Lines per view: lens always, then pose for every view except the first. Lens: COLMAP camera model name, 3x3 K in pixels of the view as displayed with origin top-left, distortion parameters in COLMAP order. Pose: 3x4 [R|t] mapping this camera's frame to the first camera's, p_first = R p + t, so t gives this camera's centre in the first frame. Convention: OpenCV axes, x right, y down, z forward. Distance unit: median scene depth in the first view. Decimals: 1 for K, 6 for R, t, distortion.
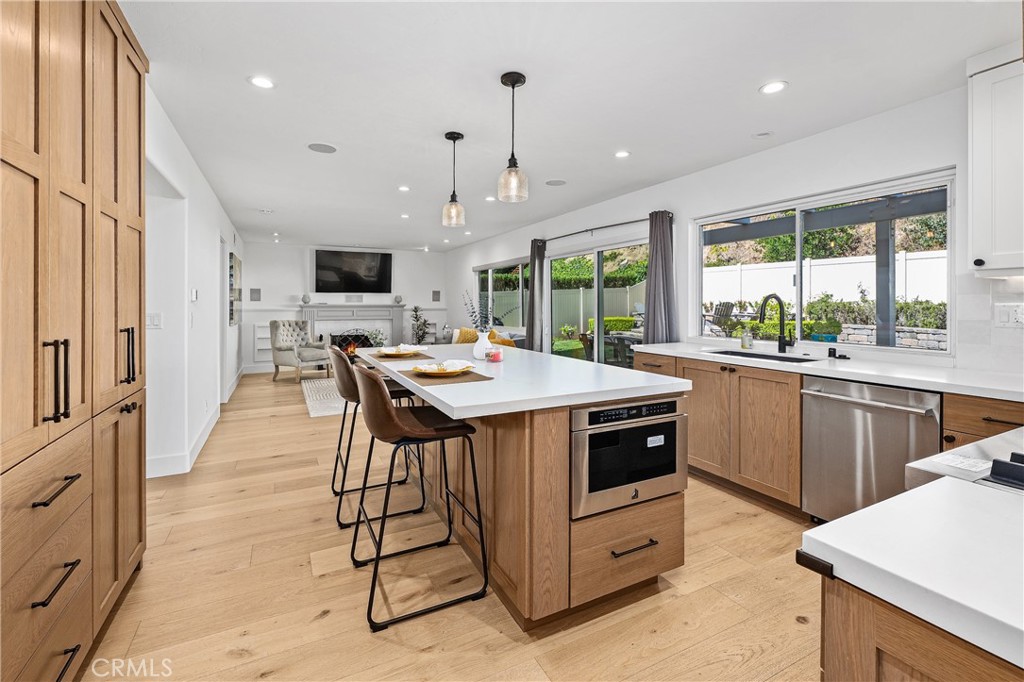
lens RADIAL K [[454.5, 0, 513.3], [0, 454.5, 298.2], [0, 0, 1]] dist [0.000638, -0.000023]
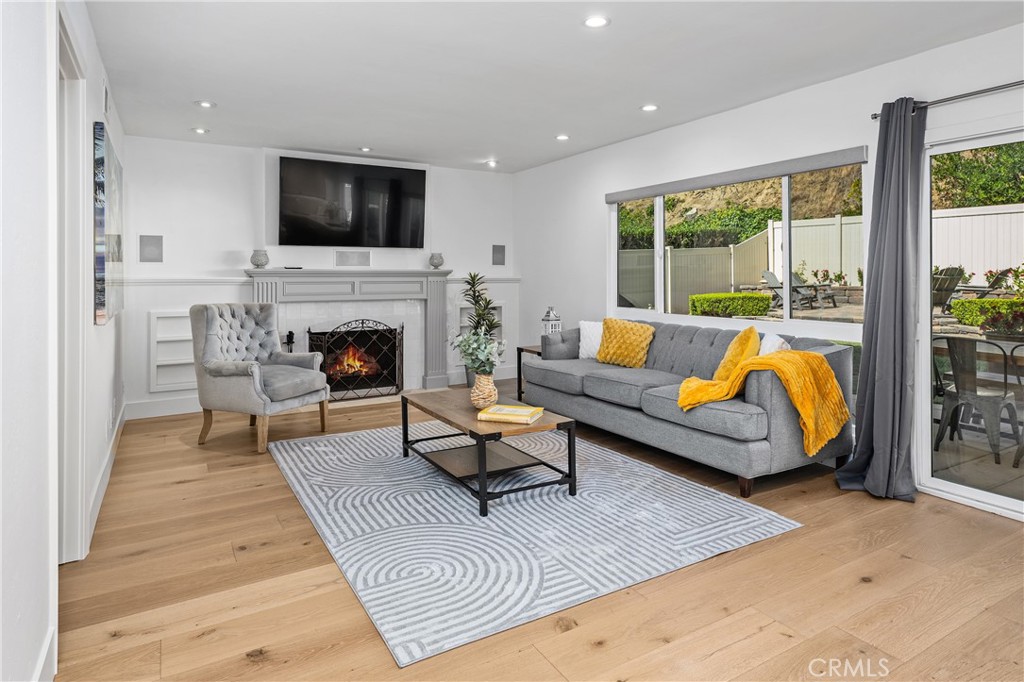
lens RADIAL K [[583.5, 0, 510.1], [0, 583.5, 271.7], [0, 0, 1]] dist [0.002674, 0.000540]
pose [[0.998086, 0.000395, 0.061832, -0.226143], [-0.000914, 0.999965, 0.008369, 0.010337], [-0.061827, -0.008410, 0.998051, 0.361288]]
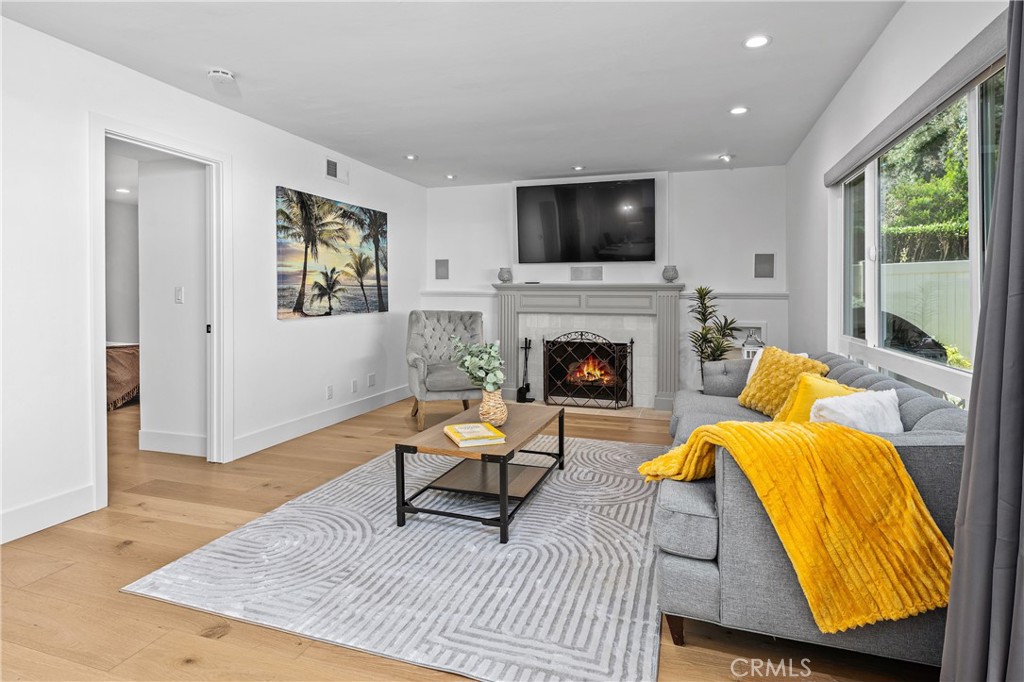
lens RADIAL K [[540.2, 0, 515.6], [0, 540.2, 293.9], [0, 0, 1]] dist [0.000366, 0.000789]
pose [[0.705633, 0.005940, -0.708553, 0.036700], [0.005090, 0.999897, 0.013451, 0.016478], [0.708560, -0.013097, 0.705529, 0.520505]]
